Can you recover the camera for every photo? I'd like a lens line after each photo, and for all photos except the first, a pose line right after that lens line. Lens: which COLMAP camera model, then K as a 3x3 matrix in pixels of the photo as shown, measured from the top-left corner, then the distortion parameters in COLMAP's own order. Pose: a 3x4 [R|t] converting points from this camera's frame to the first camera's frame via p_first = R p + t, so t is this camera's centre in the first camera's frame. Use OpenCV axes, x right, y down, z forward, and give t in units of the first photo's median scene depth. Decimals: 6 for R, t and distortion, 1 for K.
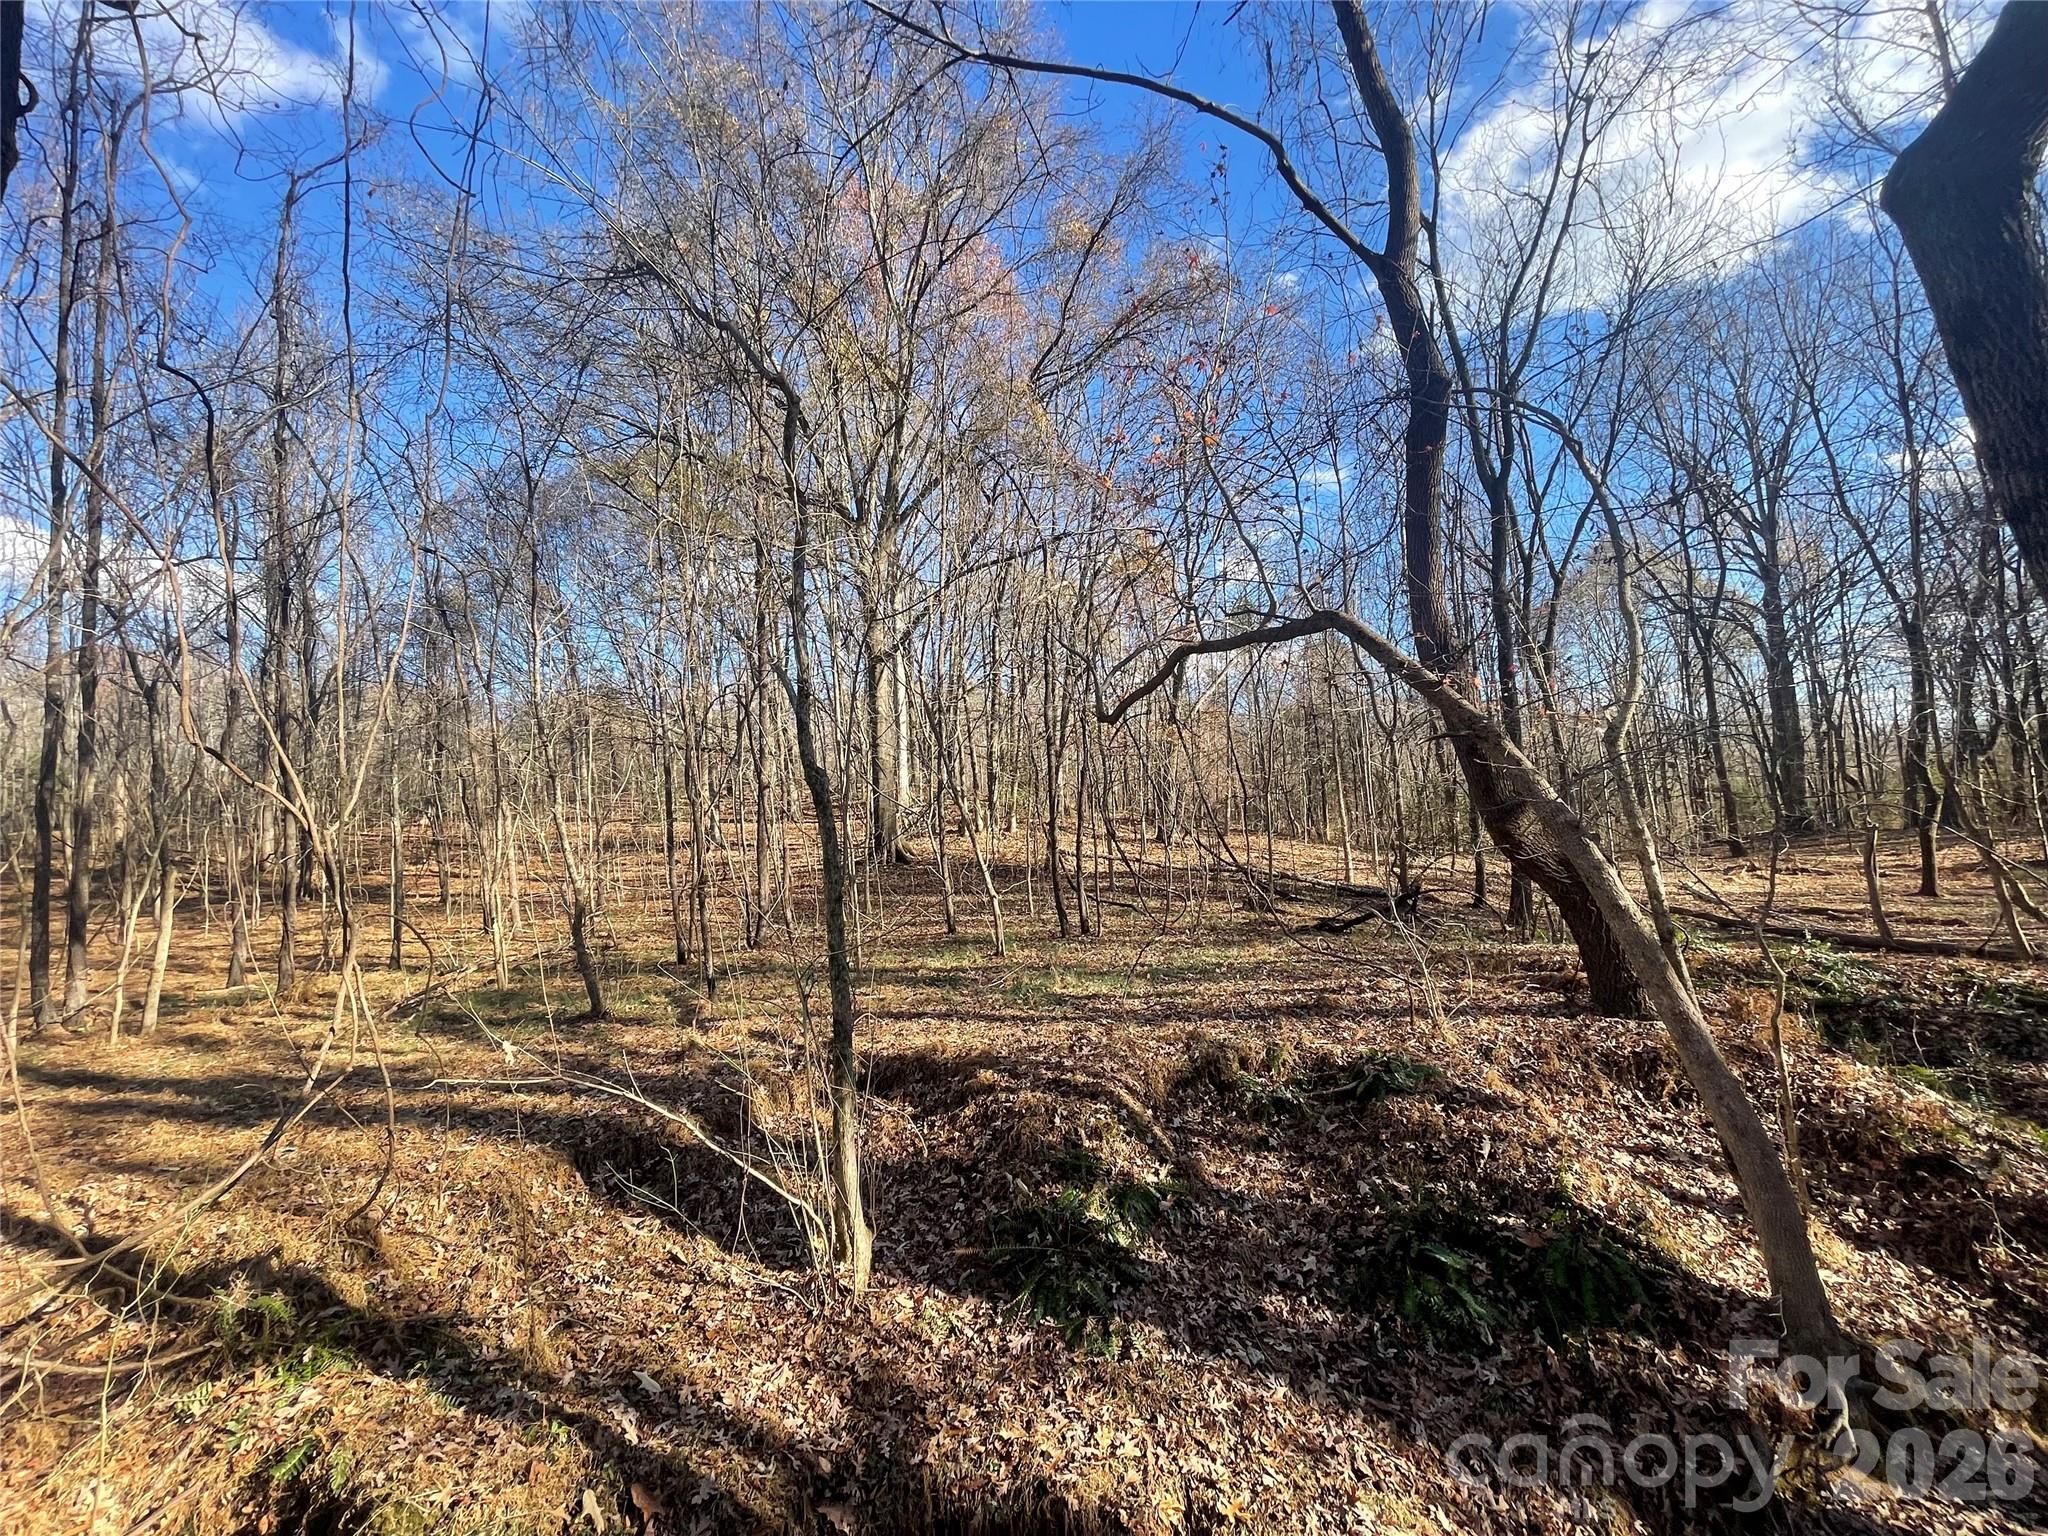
lens RADIAL K [[823.8, 0, 1024.0], [0, 823.8, 768.0], [0, 0, 1]] dist [-0.001834, 0.000123]
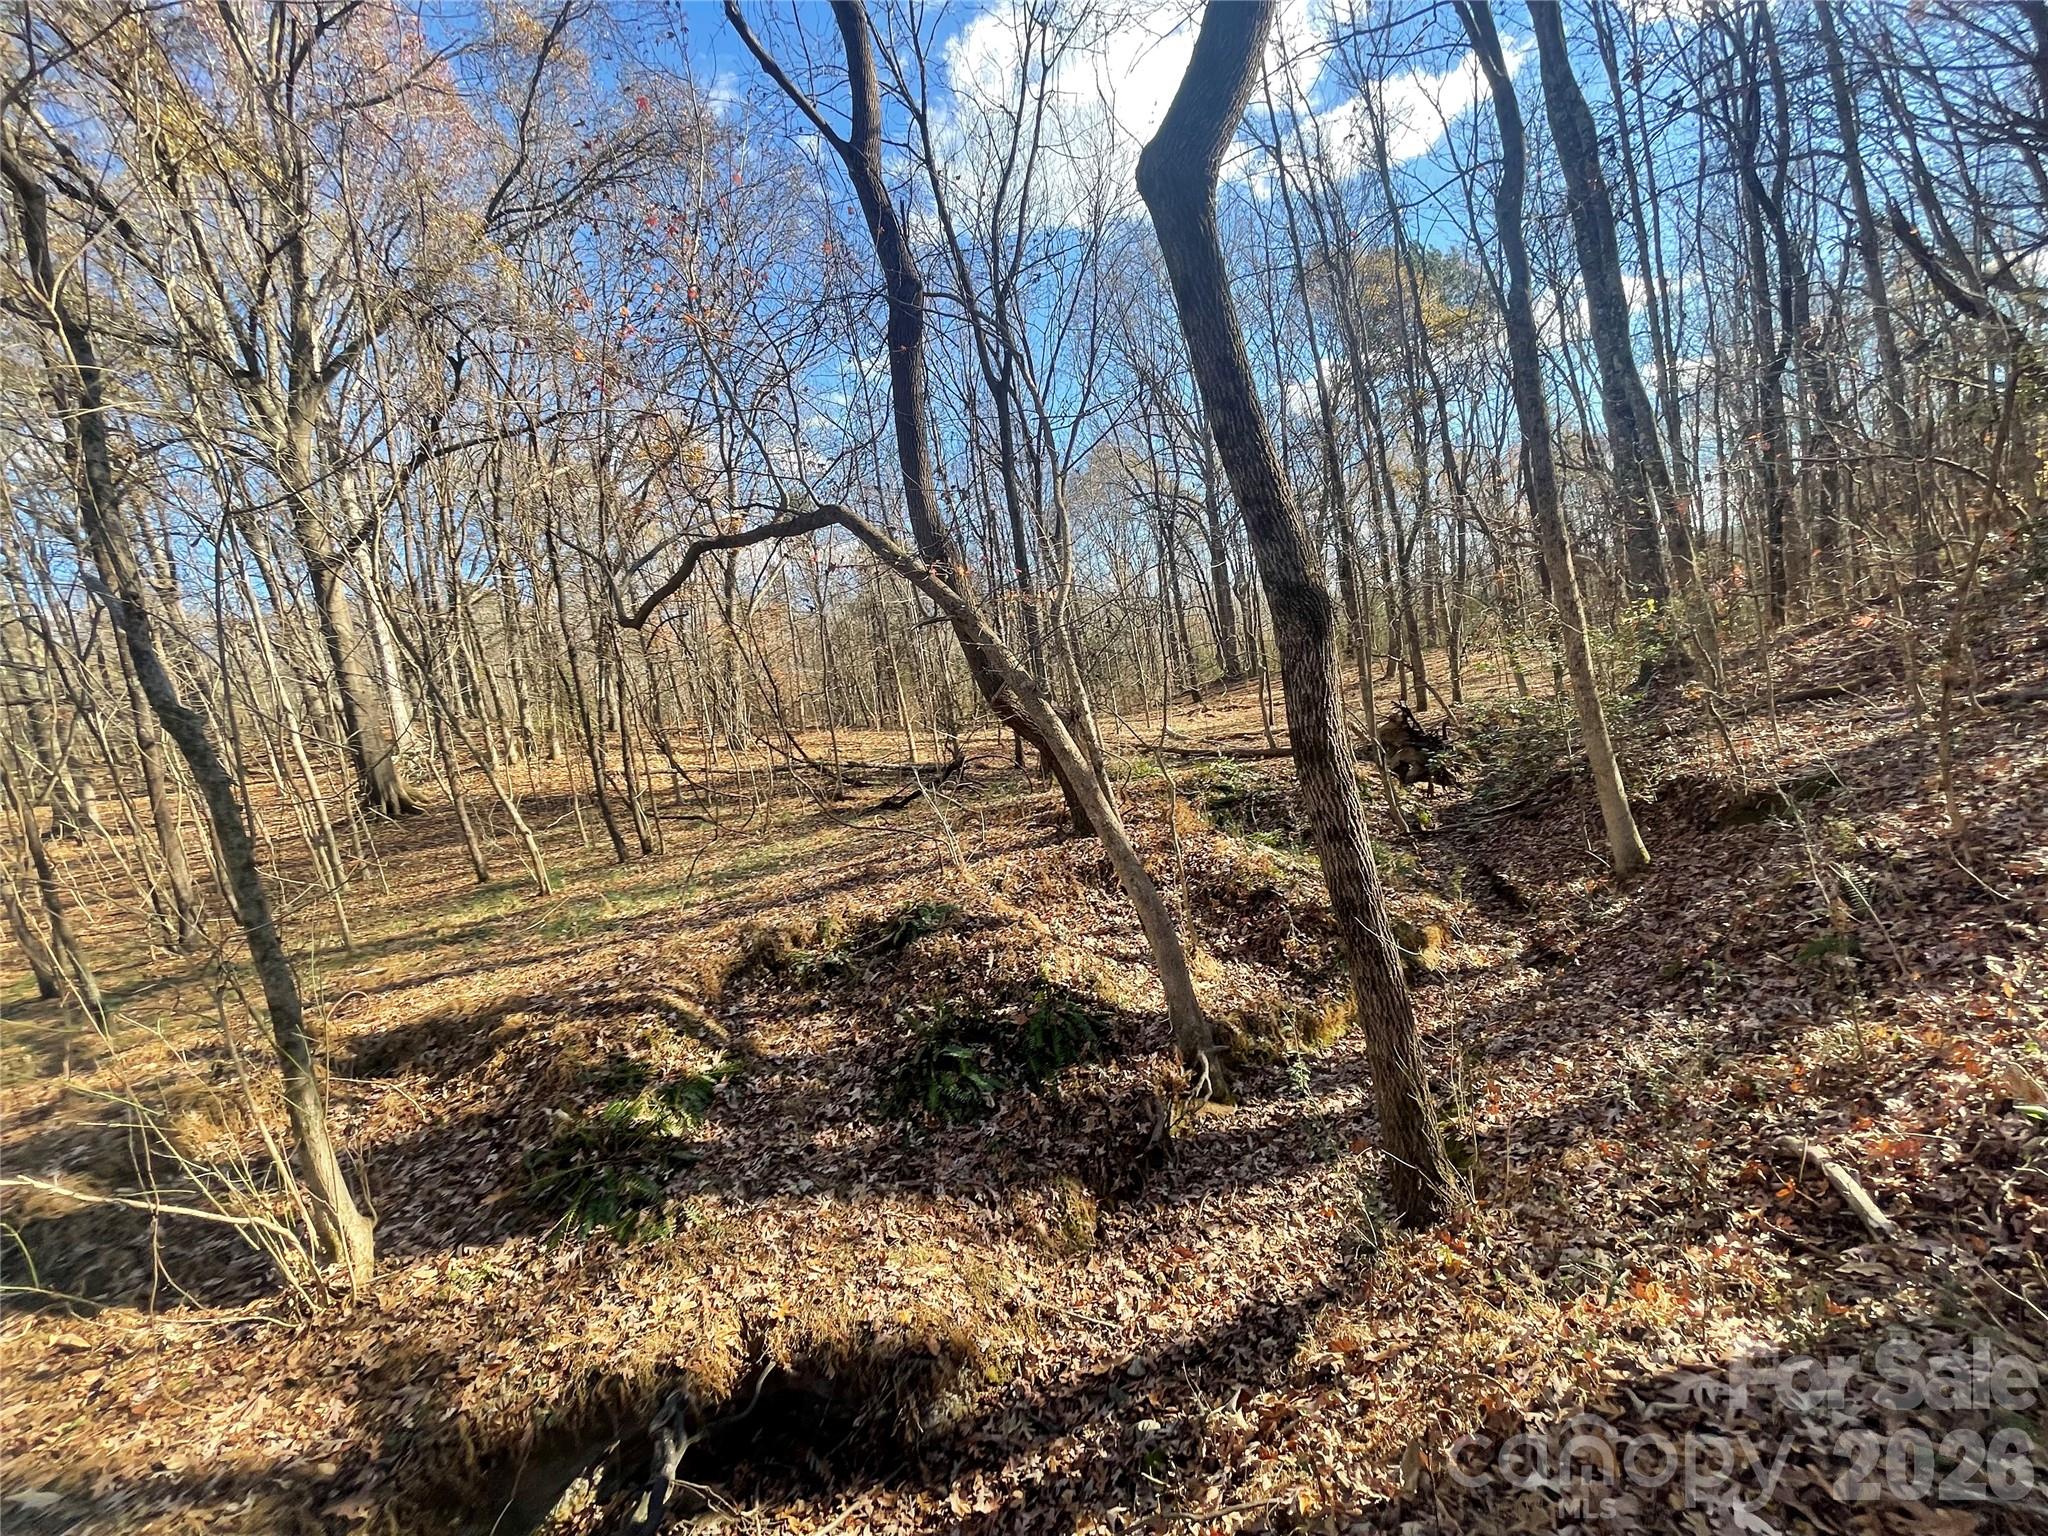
lens RADIAL K [[821.0, 0, 1019.3], [0, 821.0, 762.1], [0, 0, 1]] dist [0.000379, -0.000335]
pose [[0.876561, -0.137121, 0.461345, 0.070708], [0.082658, 0.987204, 0.136365, 0.009458], [-0.474141, -0.081398, 0.876678, -0.057372]]
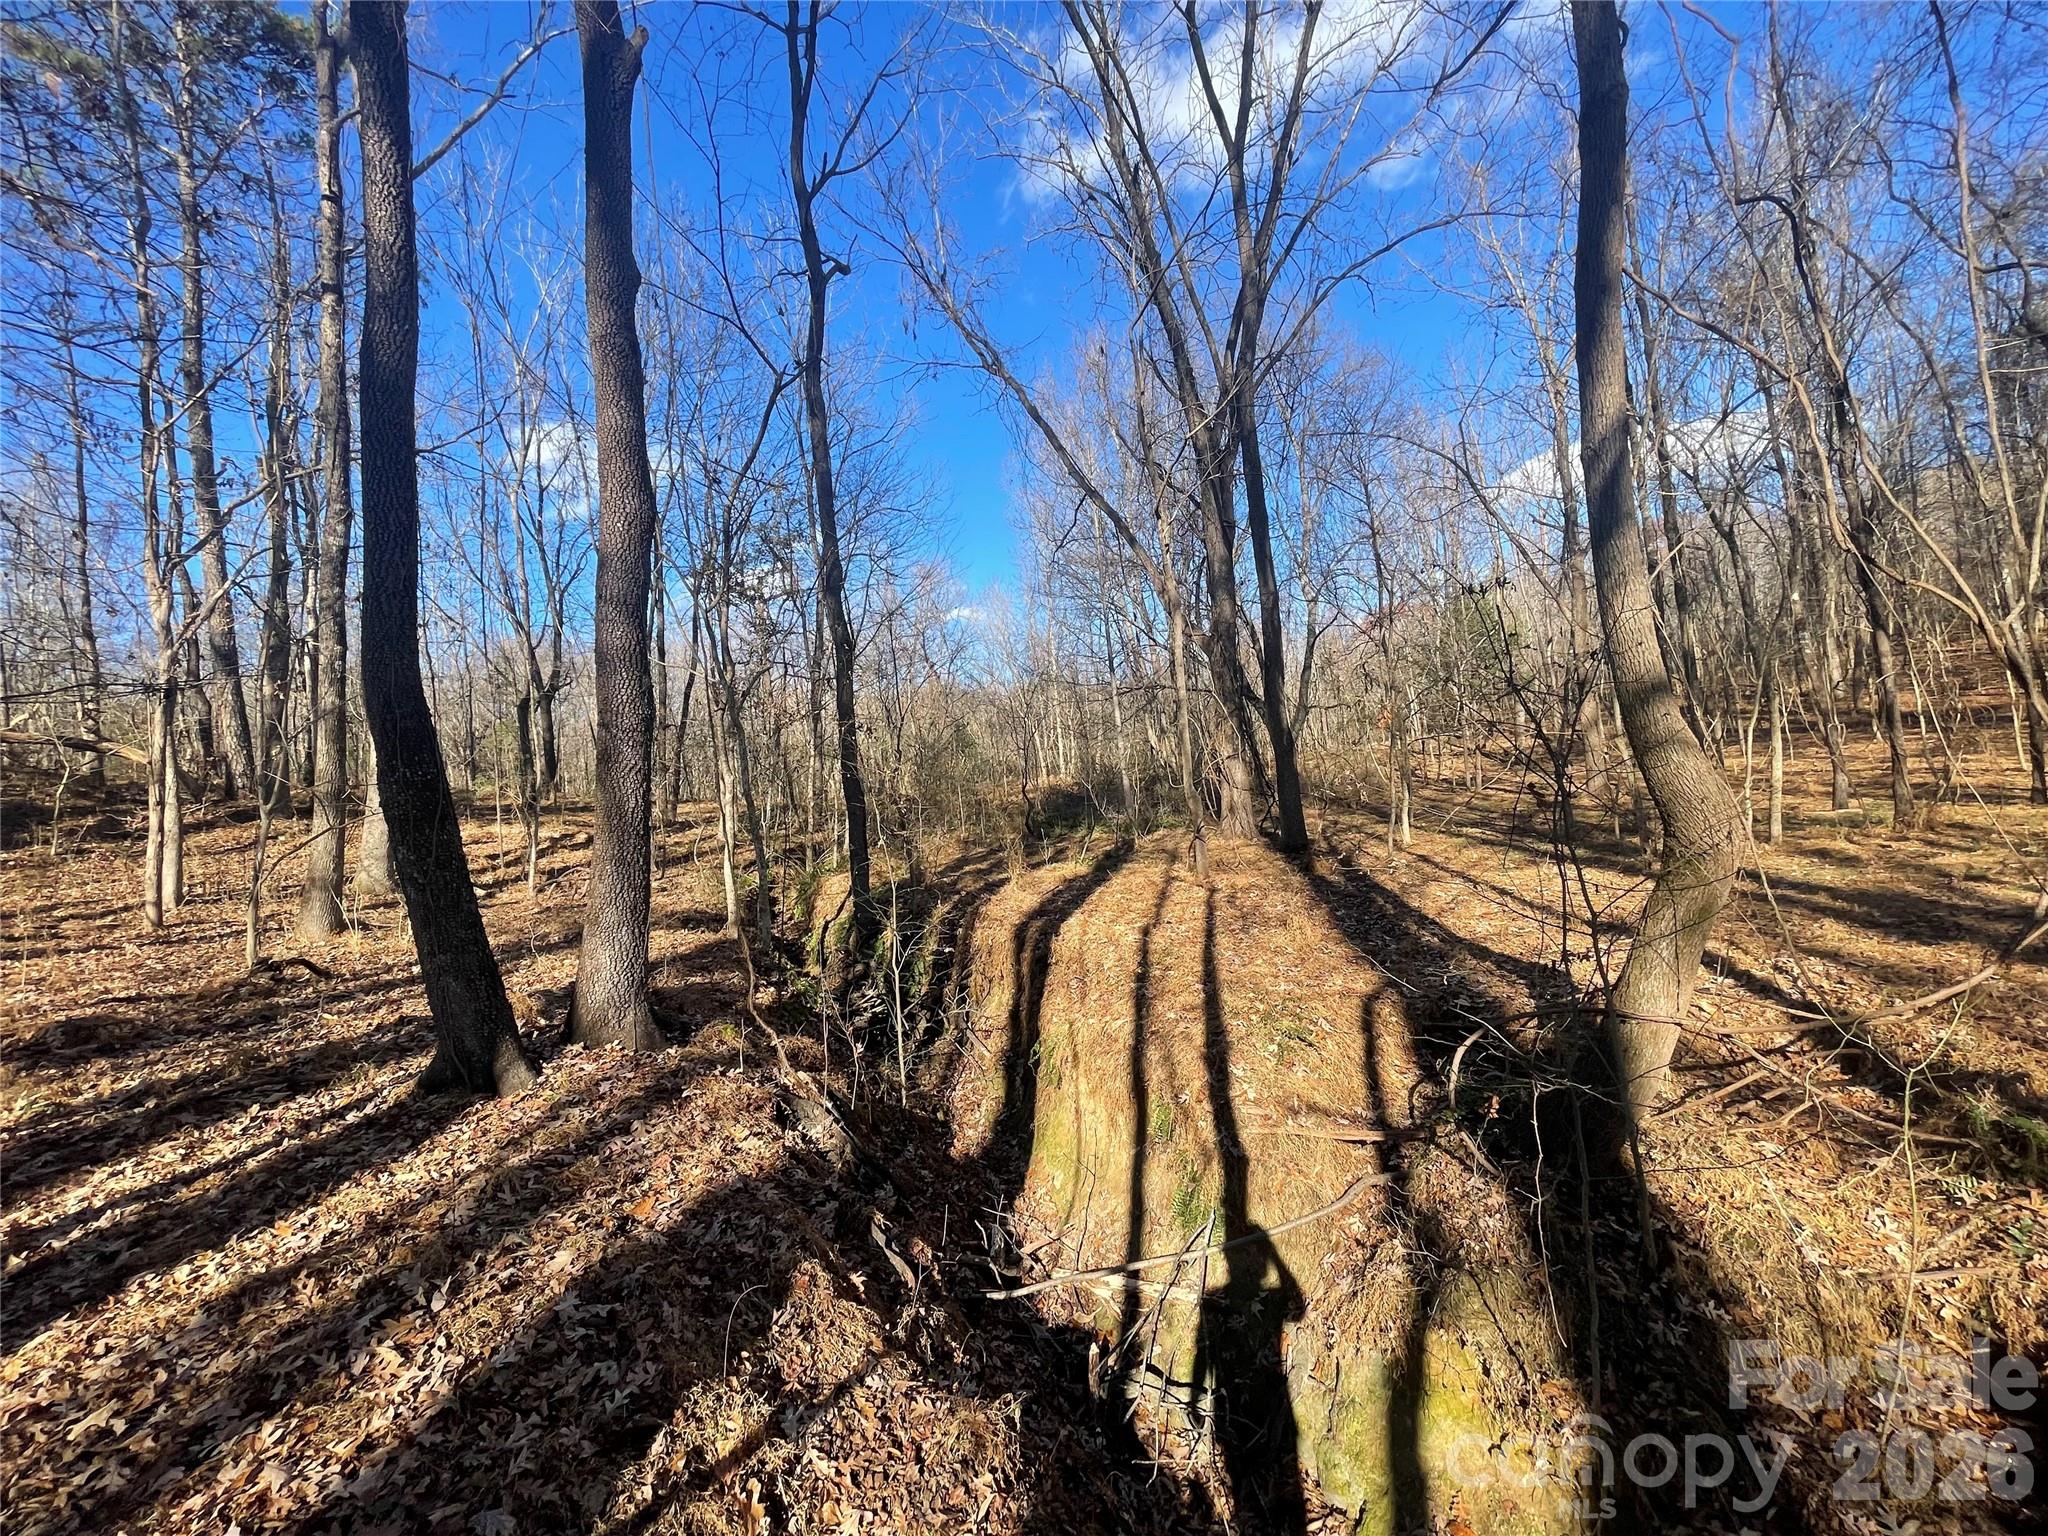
lens RADIAL K [[825.2, 0, 1019.8], [0, 825.2, 766.1], [0, 0, 1]] dist [-0.001981, -0.000438]
pose [[0.055249, 0.017403, -0.998321, -0.043880], [0.181288, 0.983055, 0.027169, 0.014044], [0.981877, -0.182485, 0.051158, -0.054258]]
